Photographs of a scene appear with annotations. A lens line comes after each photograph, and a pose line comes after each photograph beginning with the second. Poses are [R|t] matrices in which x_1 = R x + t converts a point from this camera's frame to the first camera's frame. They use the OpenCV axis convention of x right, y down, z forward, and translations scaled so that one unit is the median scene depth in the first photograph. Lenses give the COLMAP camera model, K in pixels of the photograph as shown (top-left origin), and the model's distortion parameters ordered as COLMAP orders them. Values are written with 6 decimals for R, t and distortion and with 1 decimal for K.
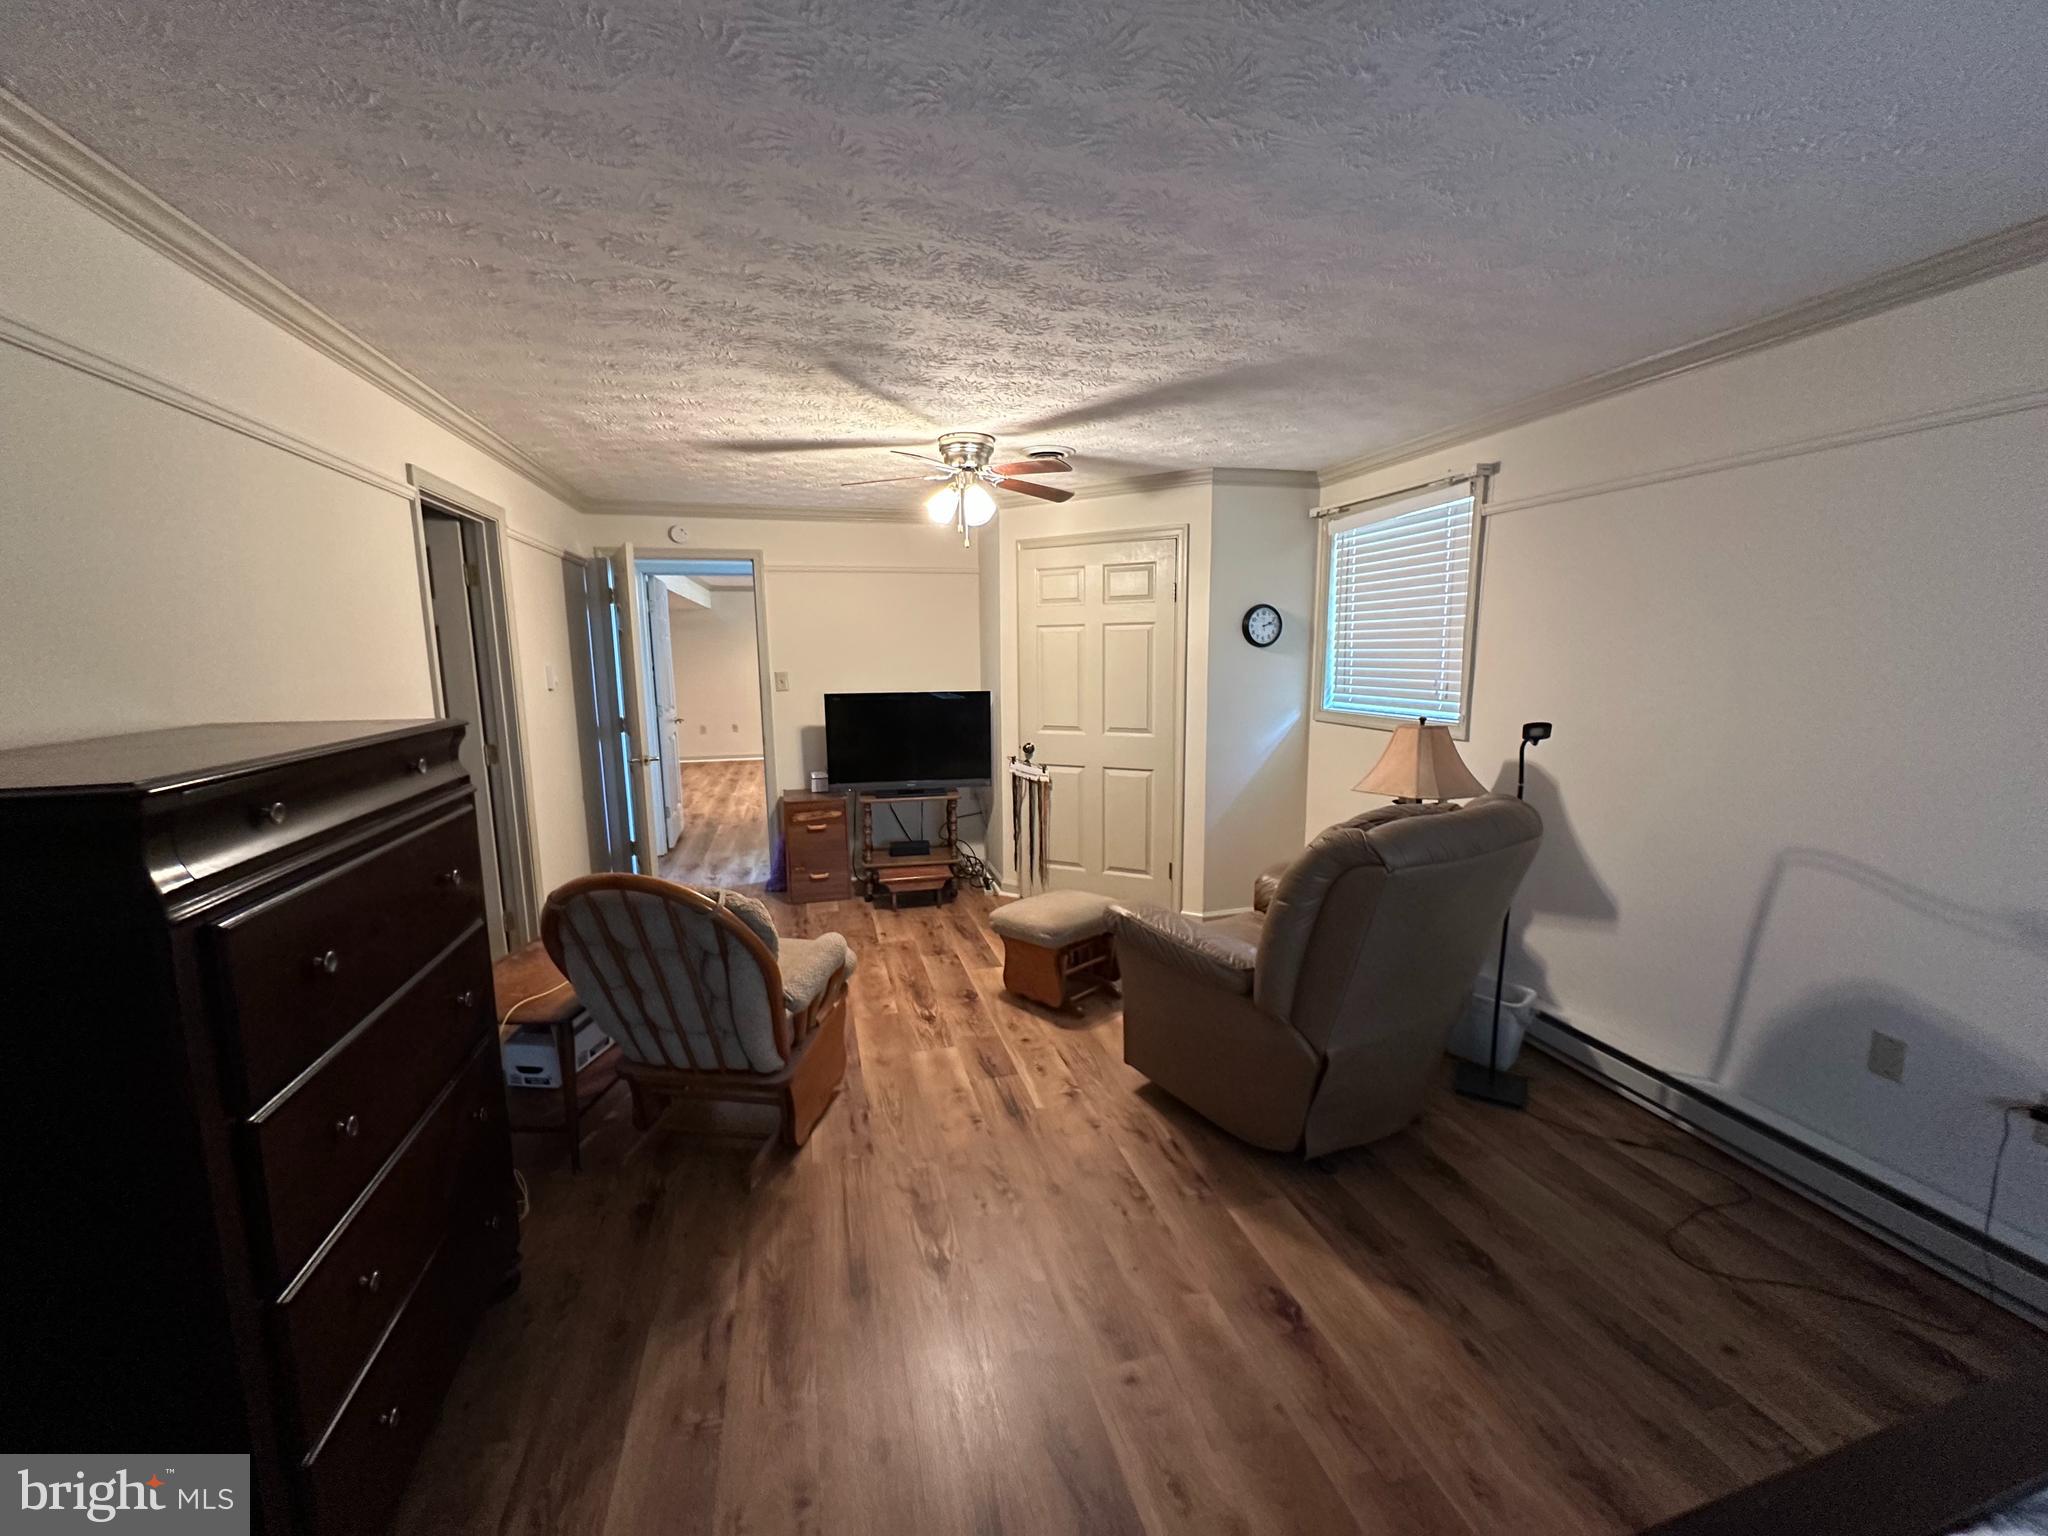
lens RADIAL K [[815.9, 0, 1021.6], [0, 815.9, 770.6], [0, 0, 1]] dist [-0.000676, 0.000264]
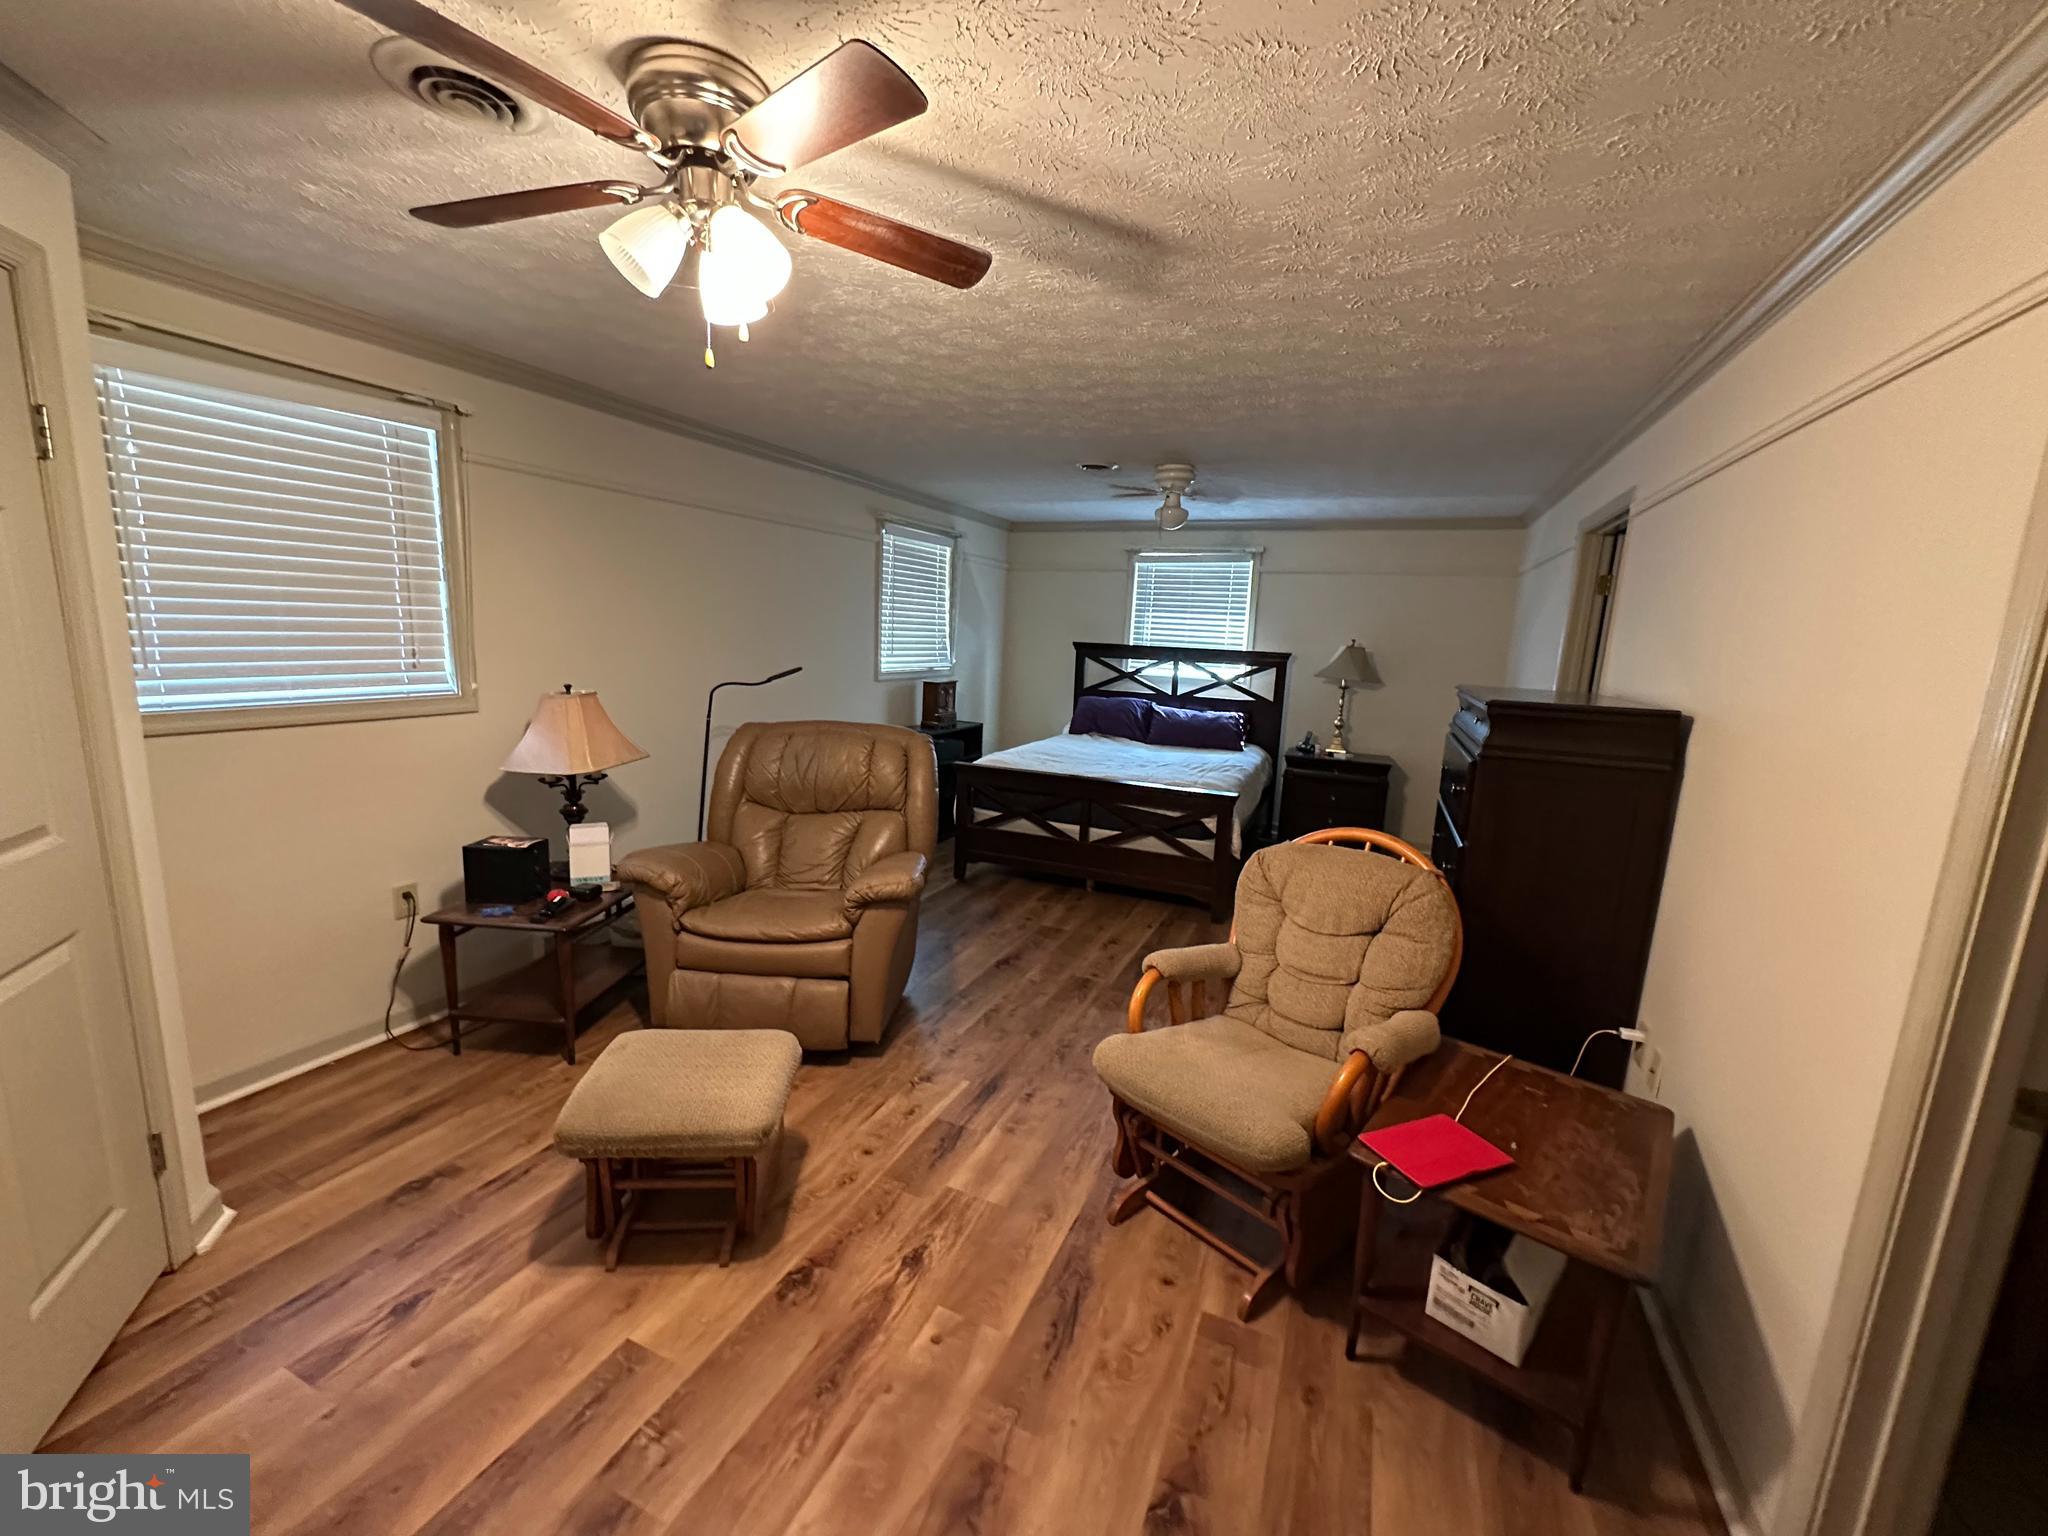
lens RADIAL K [[815.9, 0, 1021.6], [0, 815.9, 770.6], [0, 0, 1]] dist [-0.000676, 0.000264]
pose [[-0.774639, -0.133406, 0.618172, -0.506240], [0.060603, 0.957338, 0.282543, -0.198499], [-0.629493, 0.256332, -0.733507, 1.341832]]
